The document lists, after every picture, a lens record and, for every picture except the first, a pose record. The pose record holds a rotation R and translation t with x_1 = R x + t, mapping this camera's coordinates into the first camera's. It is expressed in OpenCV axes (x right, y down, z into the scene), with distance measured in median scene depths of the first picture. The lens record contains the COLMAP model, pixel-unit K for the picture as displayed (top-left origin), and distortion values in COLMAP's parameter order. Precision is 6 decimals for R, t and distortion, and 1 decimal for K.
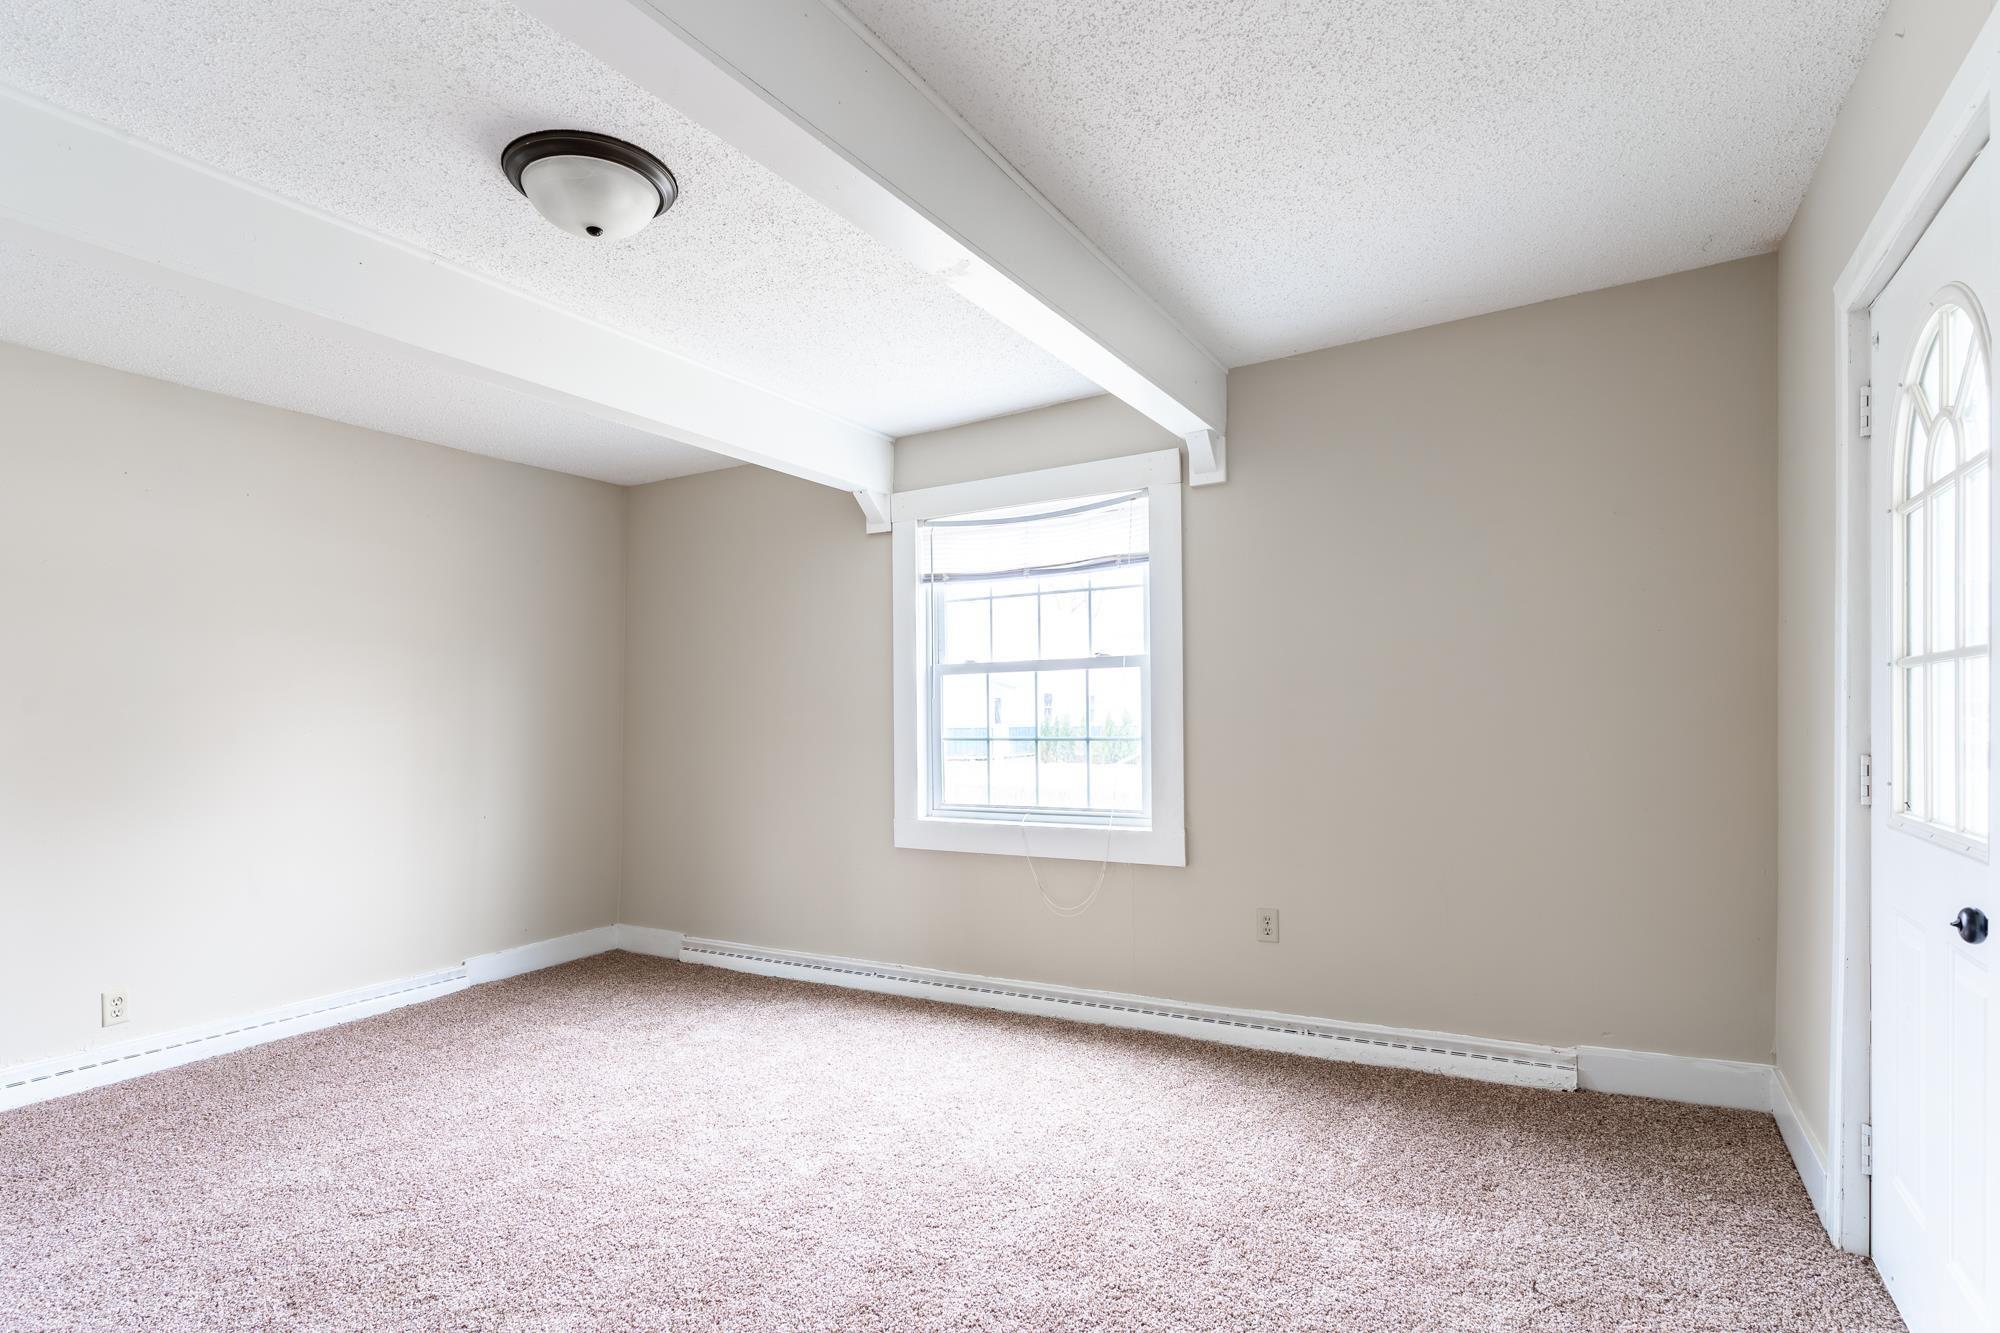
lens RADIAL K [[997.6, 0, 996.2], [0, 997.6, 712.9], [0, 0, 1]] dist [0.003320, -0.002081]
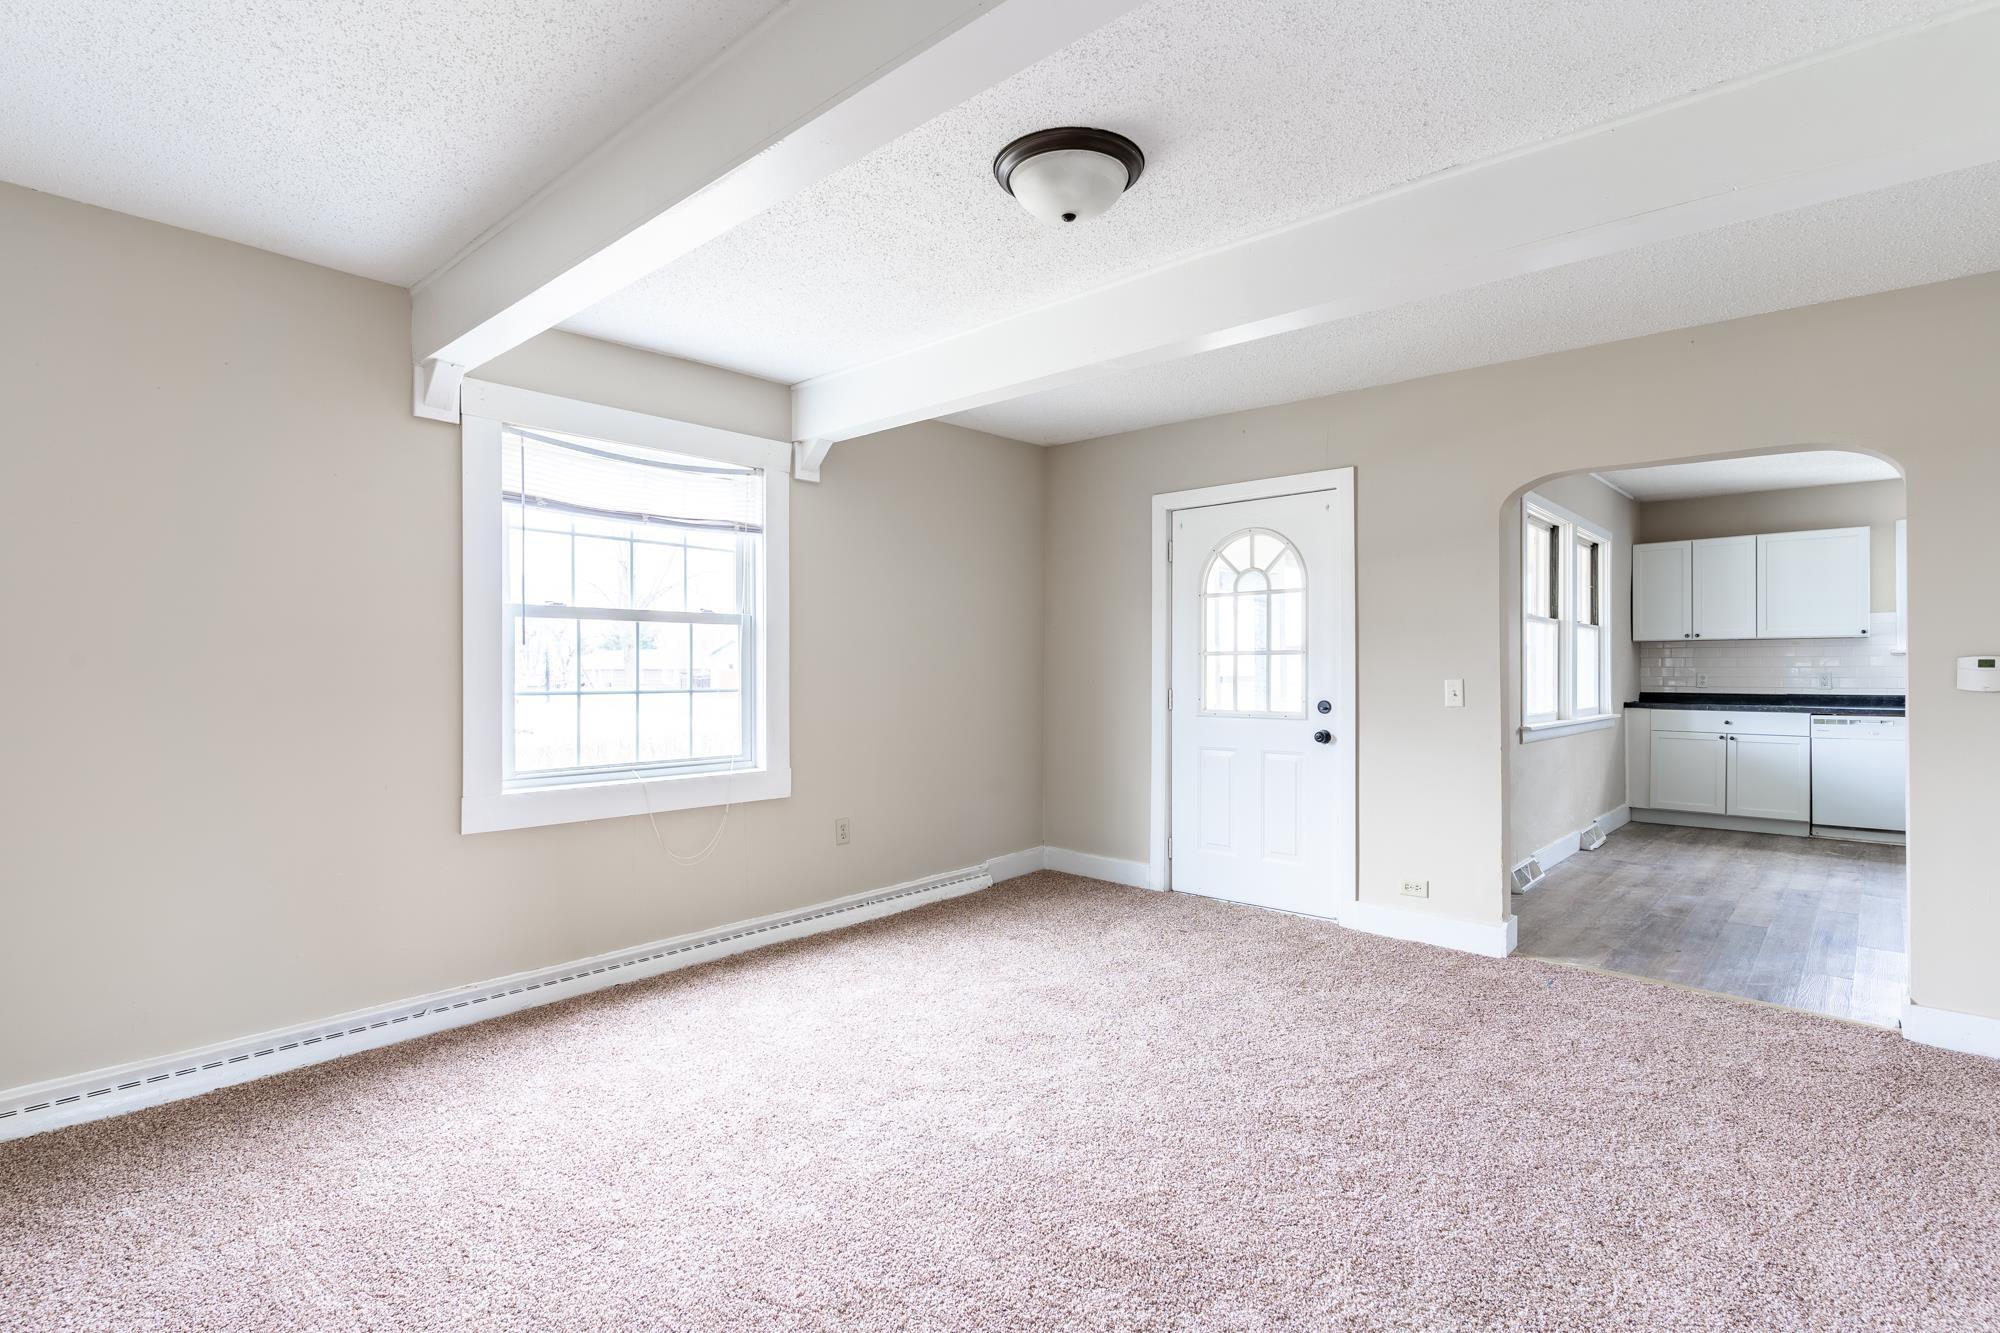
lens RADIAL K [[965.8, 0, 999.3], [0, 965.8, 669.5], [0, 0, 1]] dist [0.003893, -0.001652]
pose [[0.204205, 0.015223, 0.978810, -1.019486], [-0.007563, 0.999874, -0.013973, 0.019231], [-0.978899, -0.004549, 0.204294, 0.598057]]
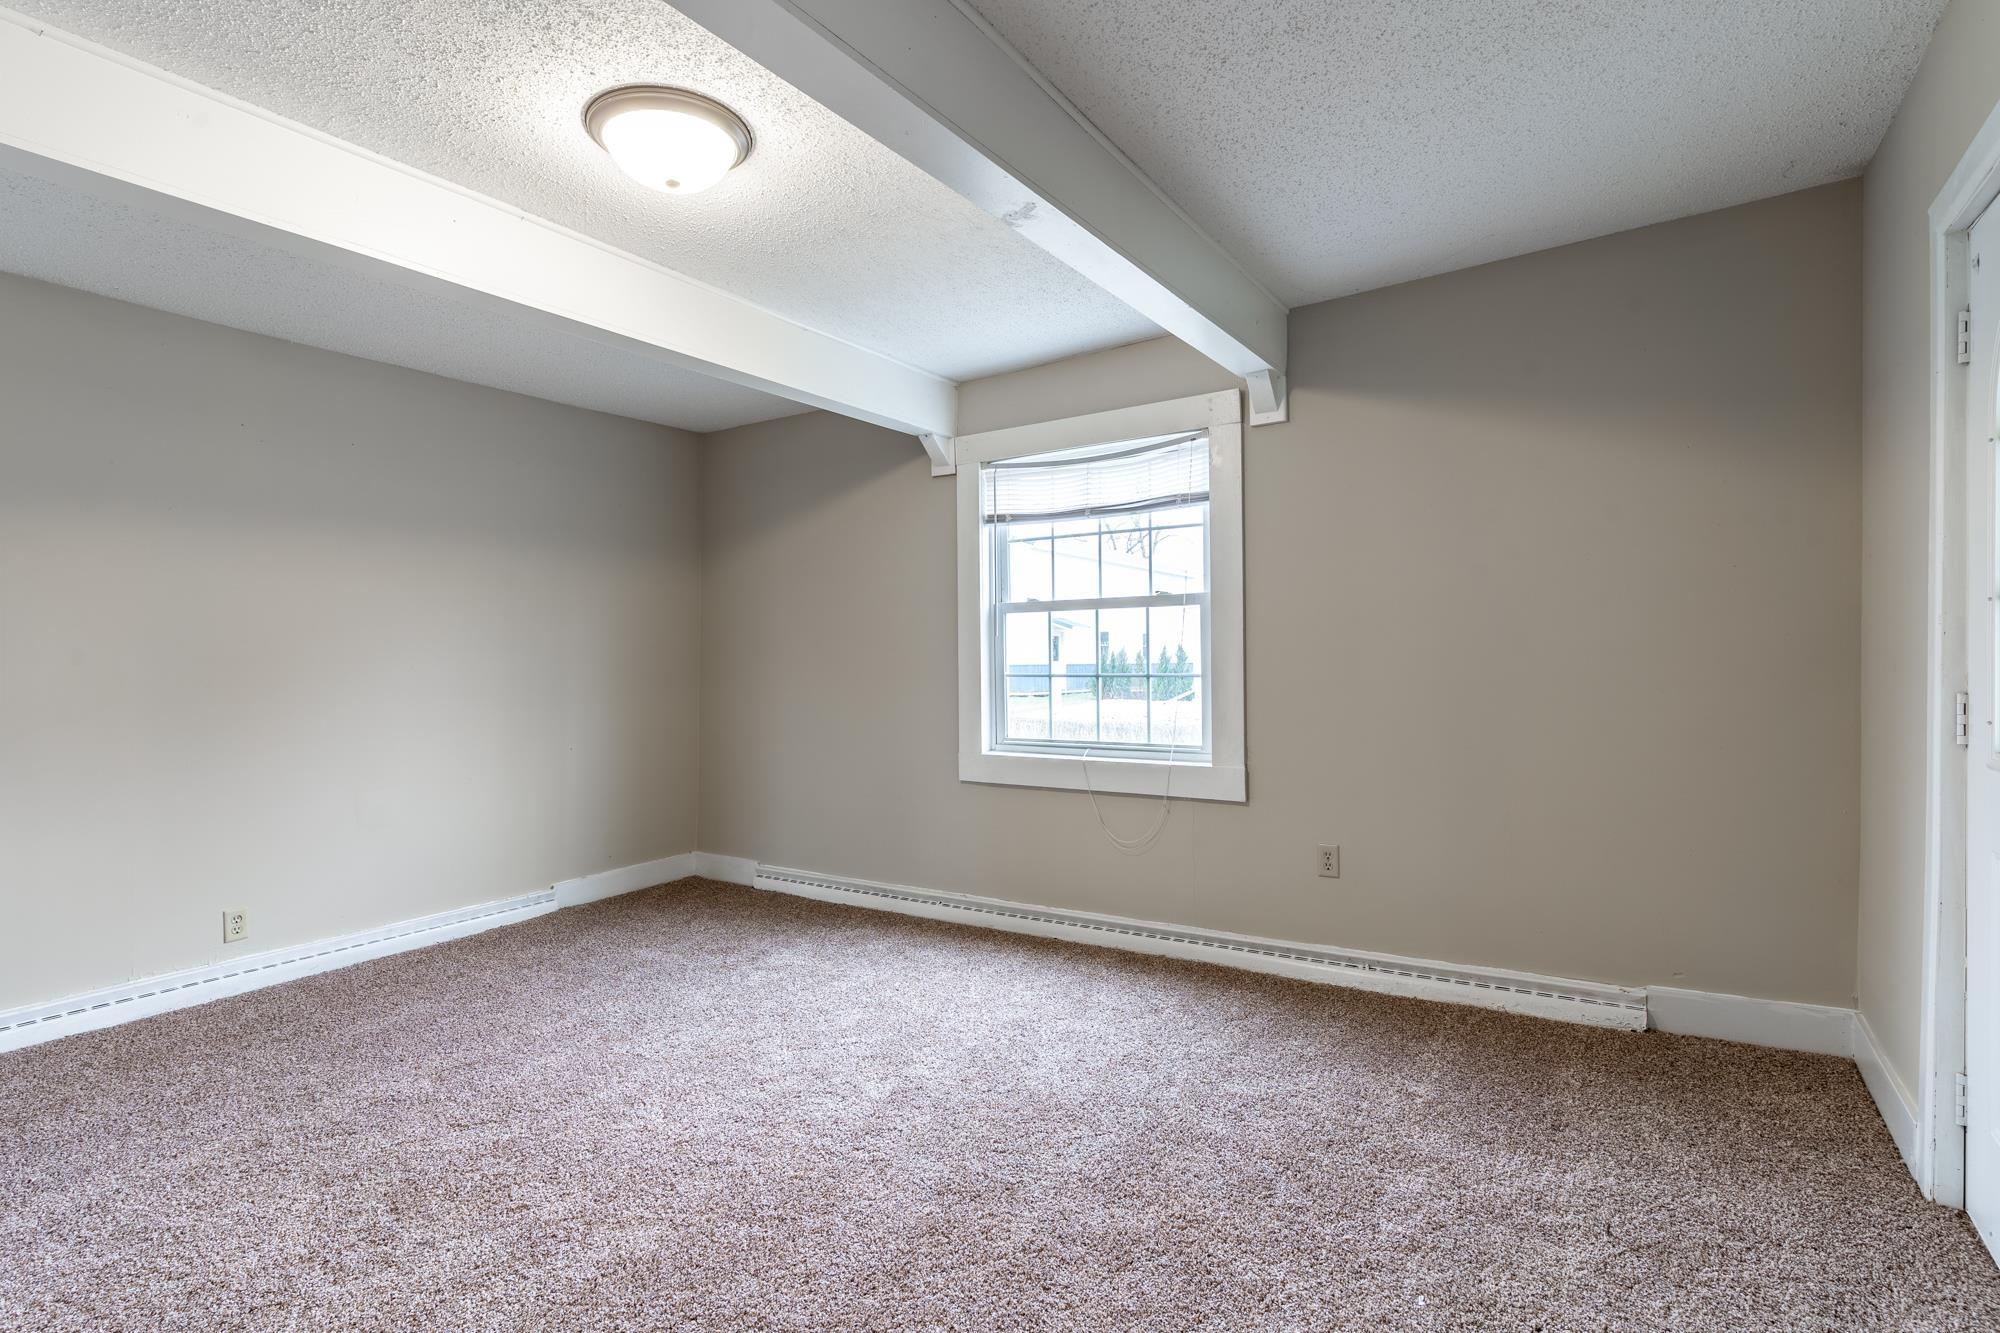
lens RADIAL K [[965.8, 0, 1002.7], [0, 965.8, 658.1], [0, 0, 1]] dist [0.003893, -0.001652]
pose [[0.998599, 0.000360, -0.052915, -0.005286], [0.000059, 0.999969, 0.007899, 0.000507], [0.052917, -0.007891, 0.998568, 0.009566]]
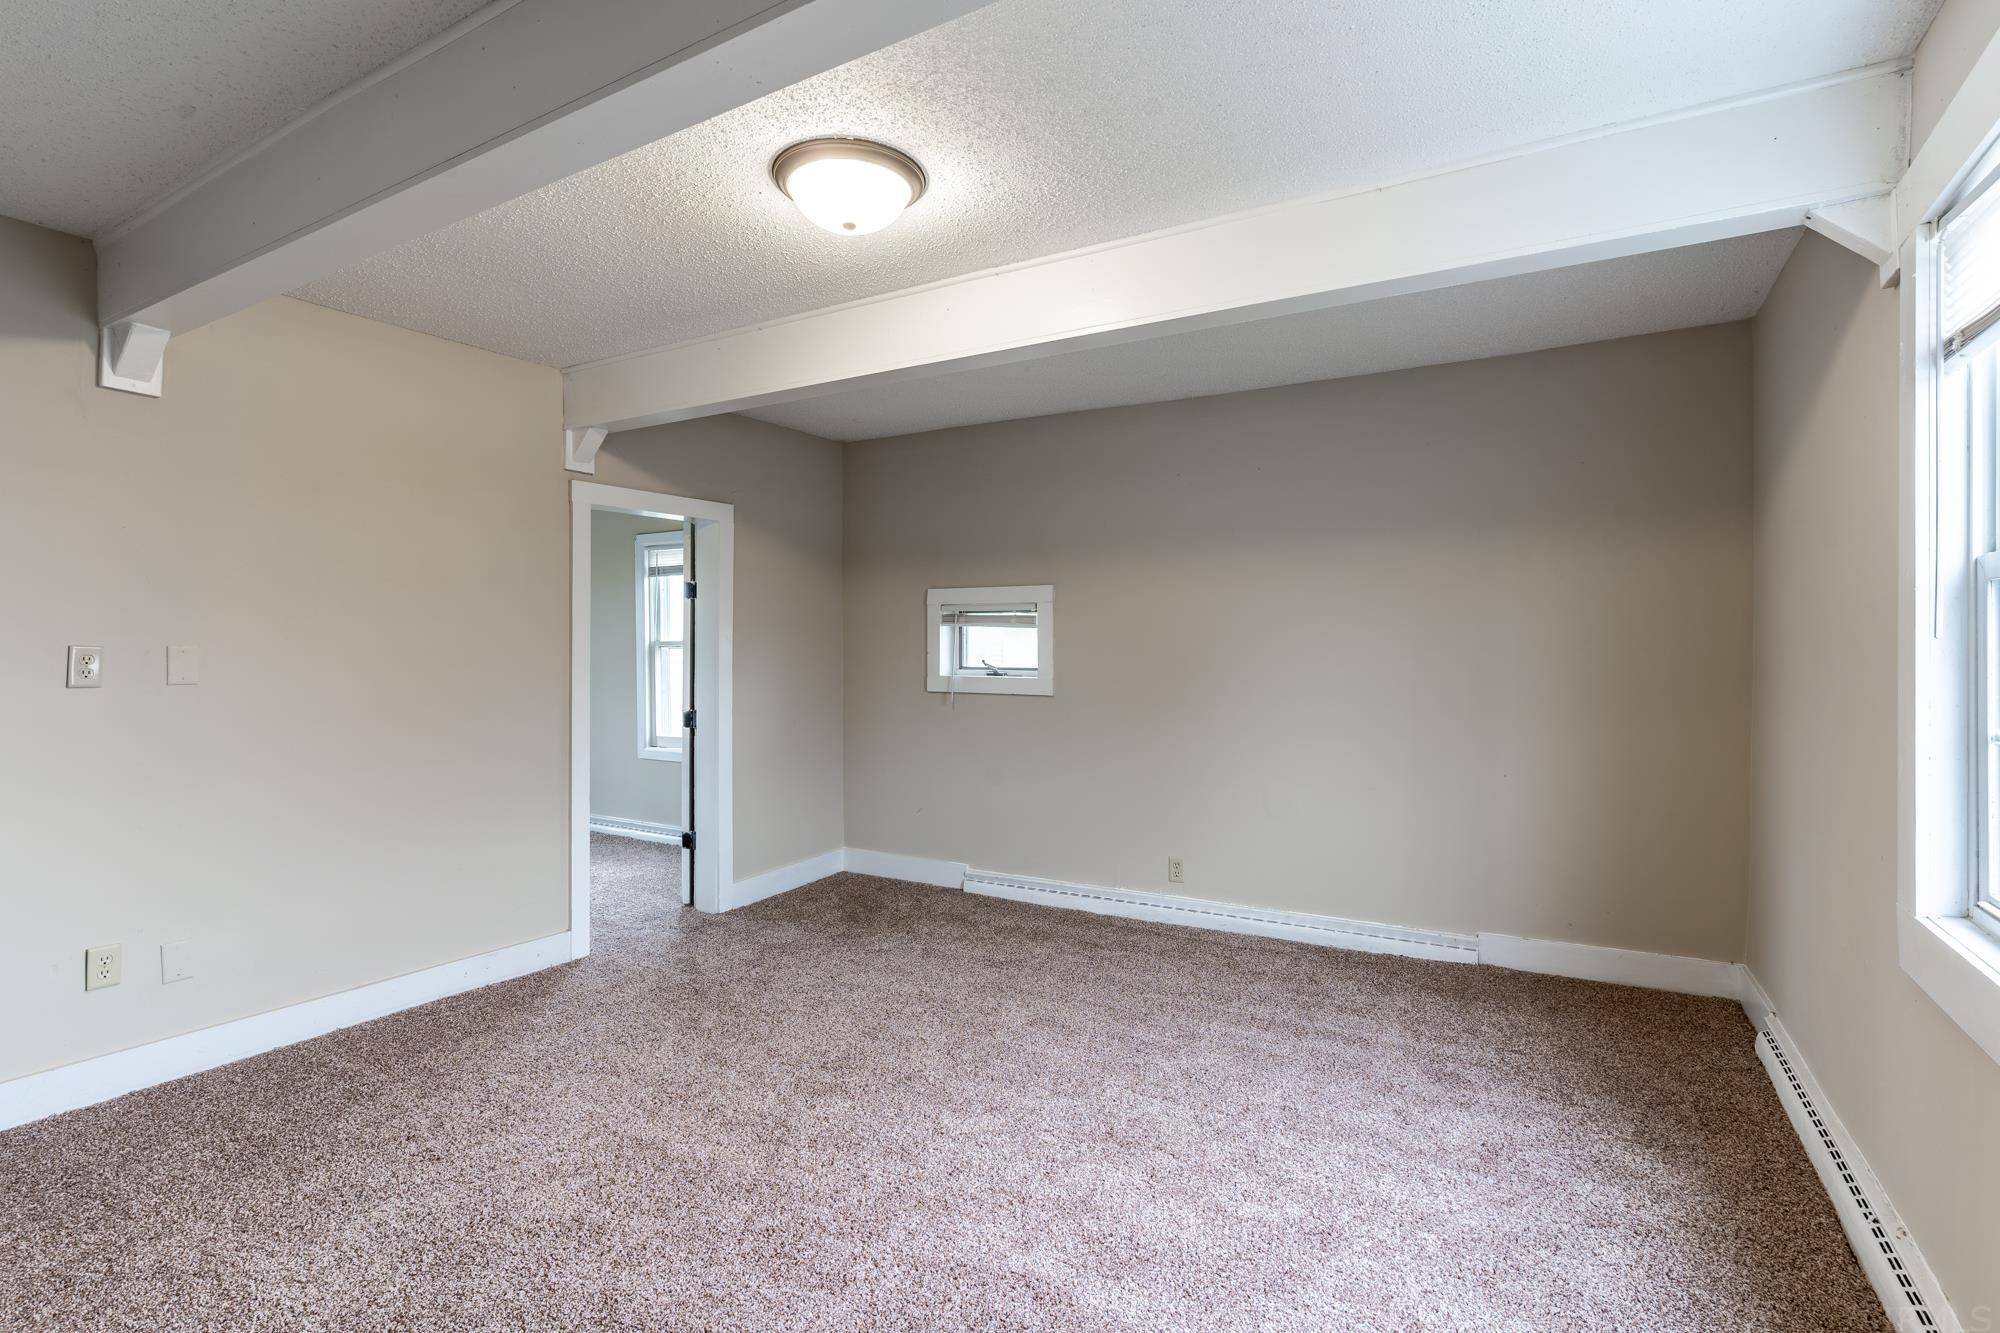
lens RADIAL K [[965.8, 0, 995.1], [0, 965.8, 646.8], [0, 0, 1]] dist [0.003893, -0.001652]
pose [[-0.010759, 0.006676, -0.999920, 0.470779], [0.004572, 0.999968, 0.006627, -0.019799], [0.999932, -0.004500, -0.010789, 0.830560]]
